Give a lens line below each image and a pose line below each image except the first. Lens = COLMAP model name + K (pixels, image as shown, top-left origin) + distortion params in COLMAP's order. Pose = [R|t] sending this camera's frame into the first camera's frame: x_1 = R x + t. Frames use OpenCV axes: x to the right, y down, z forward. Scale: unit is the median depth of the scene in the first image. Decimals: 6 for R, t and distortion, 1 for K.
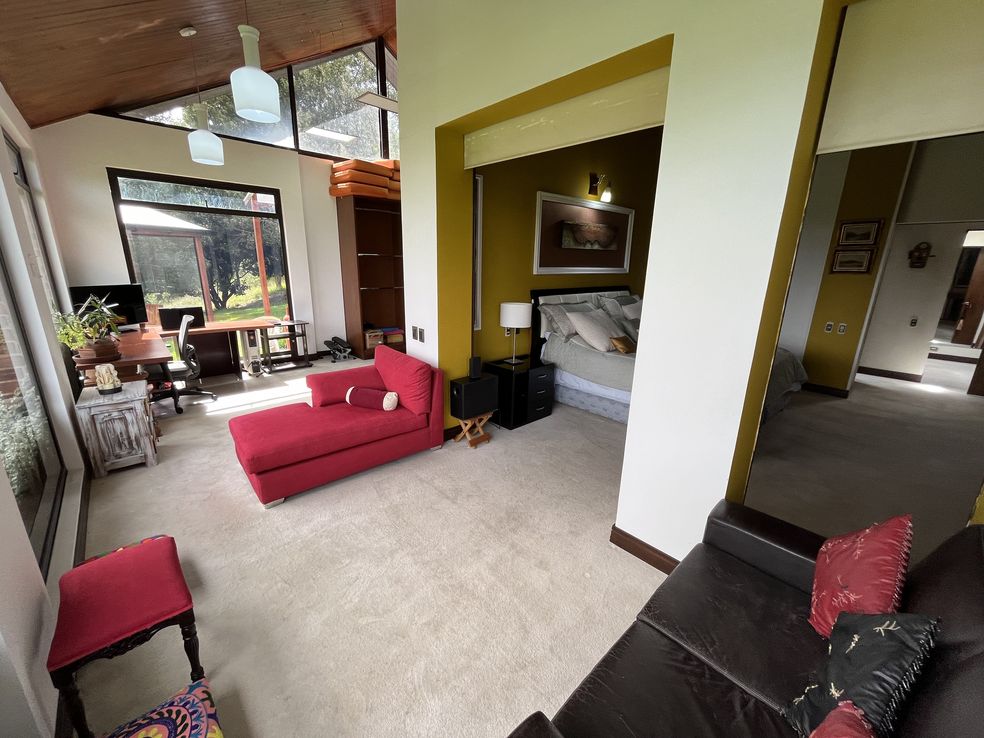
lens RADIAL K [[396.1, 0, 489.3], [0, 396.1, 369.7], [0, 0, 1]] dist [-0.002010, -0.000681]
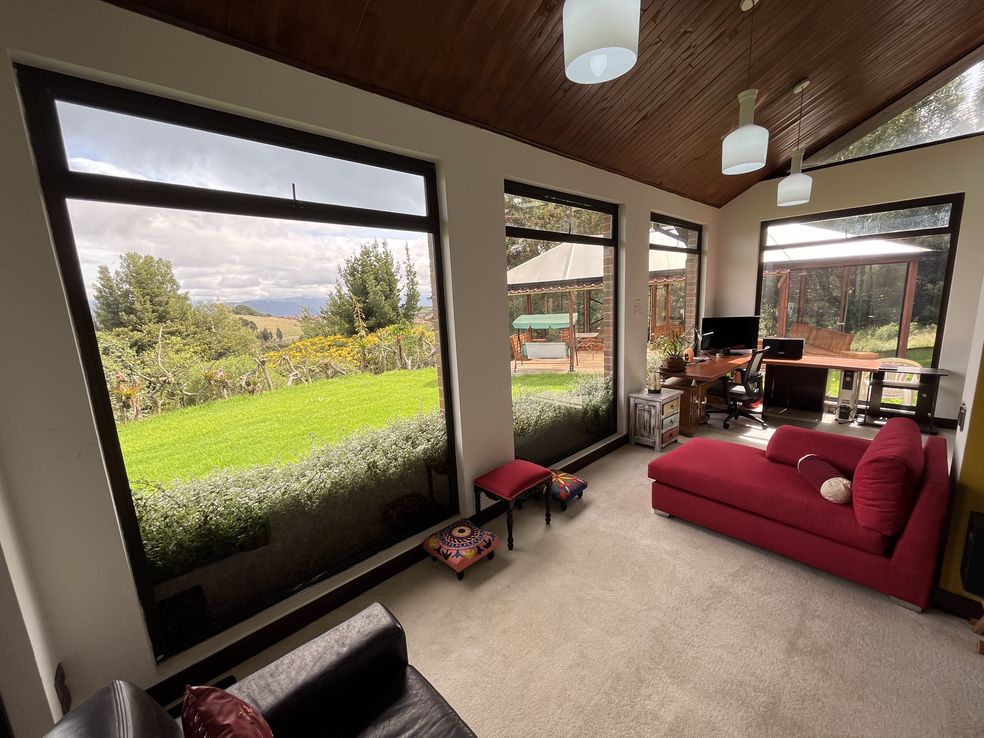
lens RADIAL K [[396.1, 0, 491.3], [0, 396.1, 369.4], [0, 0, 1]] dist [-0.002010, -0.000681]
pose [[0.010613, 0.152457, -0.988253, 0.416729], [-0.216126, 0.965298, 0.146594, -0.099263], [0.976308, 0.212031, 0.043195, 0.314192]]
